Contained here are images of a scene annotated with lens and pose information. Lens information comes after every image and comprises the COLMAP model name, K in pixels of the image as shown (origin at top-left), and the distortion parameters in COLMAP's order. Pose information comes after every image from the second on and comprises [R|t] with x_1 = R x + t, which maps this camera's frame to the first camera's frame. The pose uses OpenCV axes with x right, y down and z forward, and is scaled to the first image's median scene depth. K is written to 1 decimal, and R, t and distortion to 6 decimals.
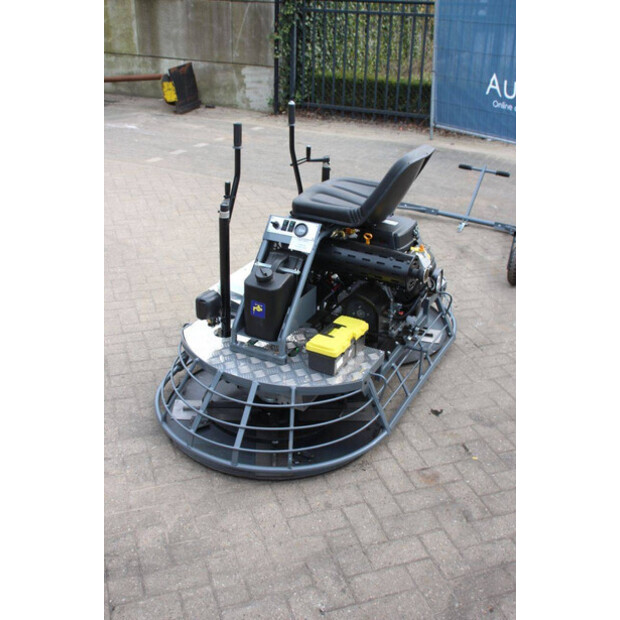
lens RADIAL K [[692.5, 0, 310.0], [0, 692.5, 310.0], [0, 0, 1]] dist [-0.011554, 0.005437]
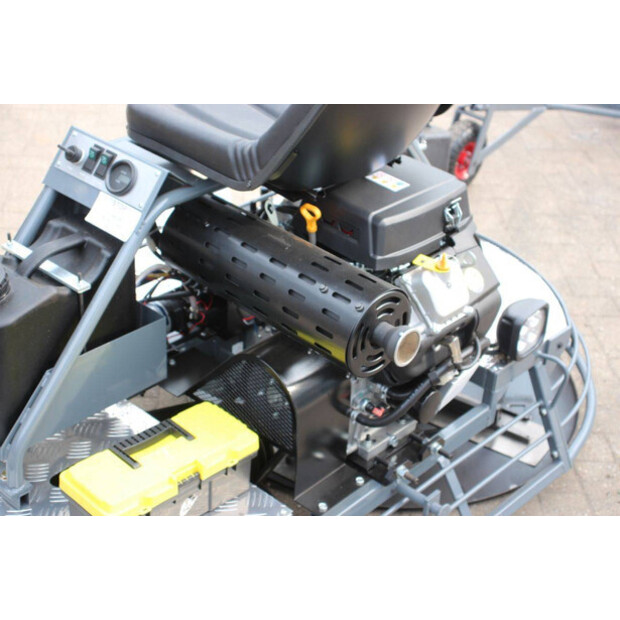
lens RADIAL K [[1070.8, 0, 310.0], [0, 1070.8, 310.0], [0, 0, 1]] dist [0.189705, -0.035381]
pose [[0.961652, 0.164218, -0.219677, 0.234322], [-0.144642, 0.984159, 0.102521, -0.118434], [0.233033, -0.066815, 0.970171, 0.417807]]
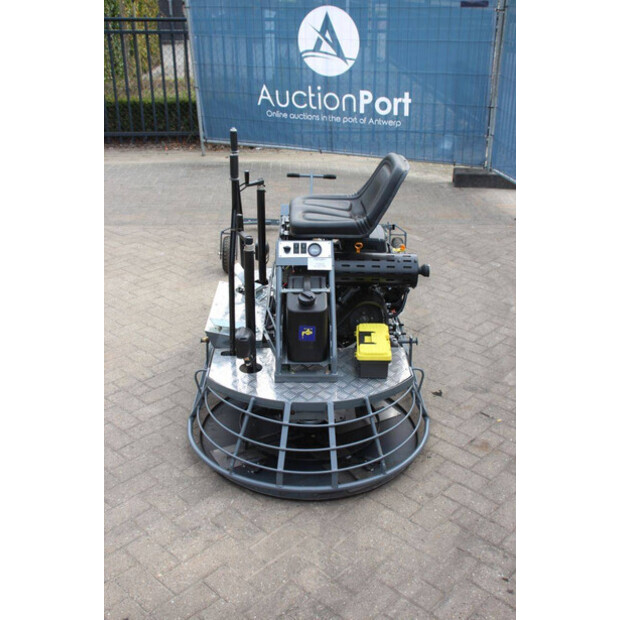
lens RADIAL K [[720.2, 0, 310.0], [0, 720.2, 310.0], [0, 0, 1]] dist [-0.003727, 0.038916]
pose [[0.887880, -0.208573, 0.410082, -0.466786], [0.220019, 0.975297, 0.019679, -0.050568], [-0.404056, 0.072753, 0.911836, 0.040112]]
